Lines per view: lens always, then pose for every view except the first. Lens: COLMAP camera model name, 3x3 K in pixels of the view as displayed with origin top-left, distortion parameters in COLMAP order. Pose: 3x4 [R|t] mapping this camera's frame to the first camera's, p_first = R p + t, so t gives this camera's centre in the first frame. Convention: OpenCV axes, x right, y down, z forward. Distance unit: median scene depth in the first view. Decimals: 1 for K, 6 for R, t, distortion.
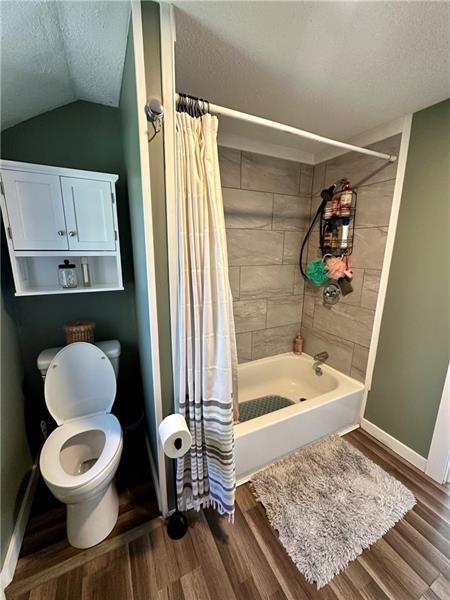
lens RADIAL K [[240.1, 0, 225.6], [0, 240.1, 300.2], [0, 0, 1]] dist [-0.003407, 0.000676]
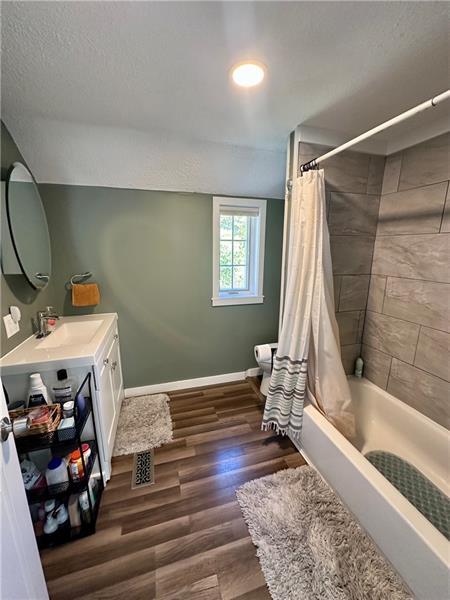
lens RADIAL K [[240.1, 0, 225.6], [0, 240.1, 300.2], [0, 0, 1]] dist [-0.003407, 0.000676]
pose [[-0.174190, 0.191323, -0.965947, 1.405100], [-0.229070, 0.946160, 0.228712, -0.169130], [0.957698, 0.261109, -0.120985, 0.734795]]
